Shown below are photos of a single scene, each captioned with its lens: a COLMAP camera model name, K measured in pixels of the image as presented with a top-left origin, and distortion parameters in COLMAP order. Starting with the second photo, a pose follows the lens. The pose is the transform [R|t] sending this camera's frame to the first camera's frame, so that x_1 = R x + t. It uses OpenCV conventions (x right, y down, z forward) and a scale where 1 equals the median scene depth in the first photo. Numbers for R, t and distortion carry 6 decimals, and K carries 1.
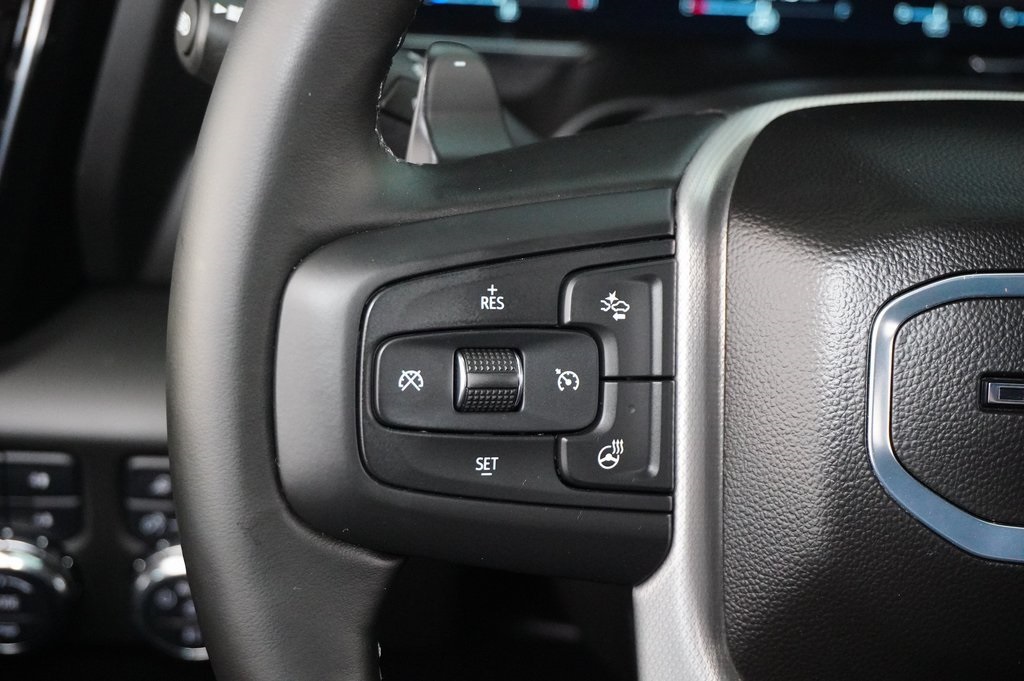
lens RADIAL K [[1946.2, 0, 509.8], [0, 1946.2, 340.9], [0, 0, 1]] dist [0.064362, 0.000000]
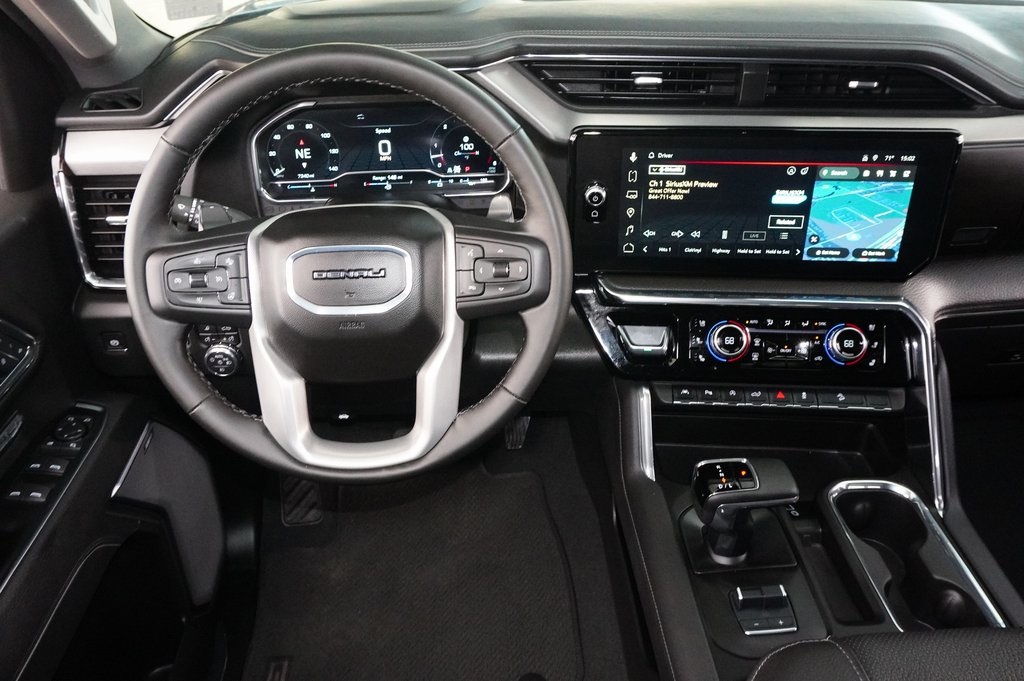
lens RADIAL K [[818.2, 0, 516.1], [0, 818.2, 341.6], [0, 0, 1]] dist [0.011942, 0.019355]
pose [[0.992314, -0.063774, -0.106050, 0.858478], [0.066321, 0.997584, 0.020660, 0.161960], [0.104476, -0.027535, 0.994146, -0.723831]]
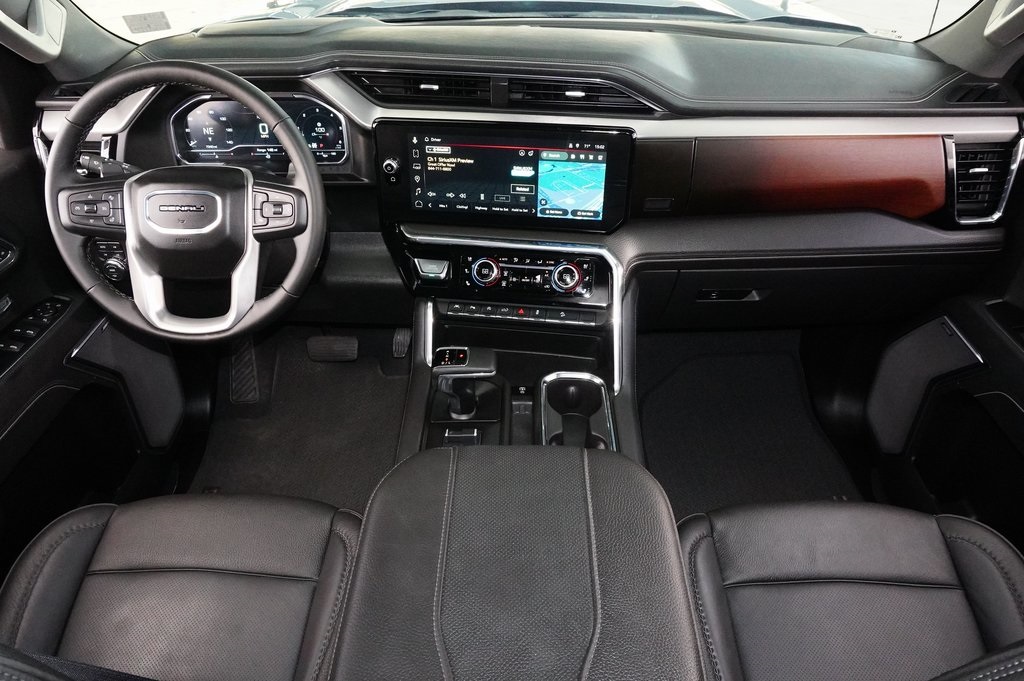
lens RADIAL K [[725.7, 0, 514.9], [0, 725.7, 340.4], [0, 0, 1]] dist [0.013391, 0.023167]
pose [[0.982569, -0.009976, -0.185628, 1.903871], [0.022052, 0.997763, 0.063104, 0.348468], [0.184583, -0.066098, 0.980592, -1.265794]]
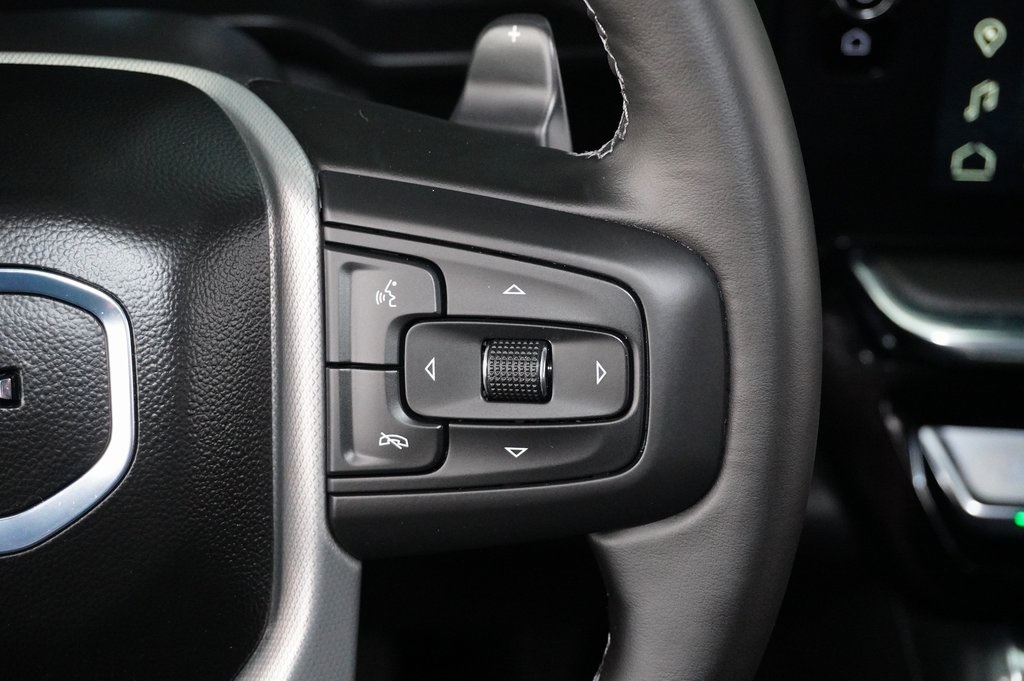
lens RADIAL K [[1946.2, 0, 506.4], [0, 1946.2, 339.4], [0, 0, 1]] dist [0.064362, 0.000000]
pose [[0.990812, -0.047806, -0.126514, 0.767889], [0.060504, 0.993295, 0.098508, -0.075011], [0.120957, -0.105258, 0.987061, 0.074175]]
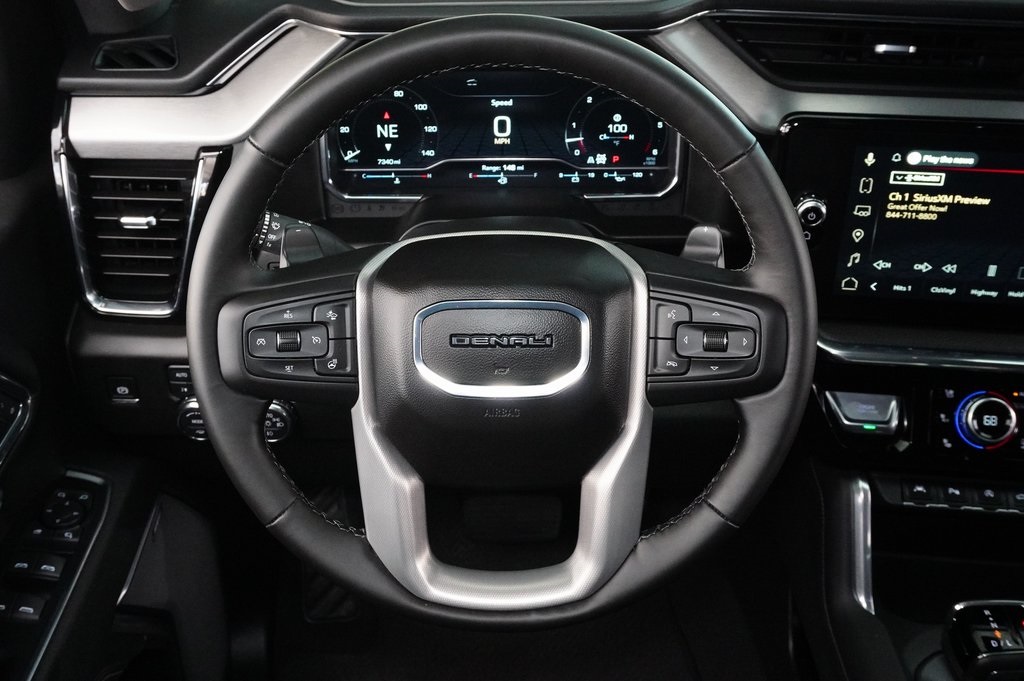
lens RADIAL K [[1125.7, 0, 510.9], [0, 1125.7, 338.0], [0, 0, 1]] dist [0.041576, 0.000000]
pose [[0.991071, -0.025556, -0.130866, 0.560217], [0.031385, 0.998596, 0.042675, -0.048615], [0.129592, -0.046401, 0.990481, -0.702813]]
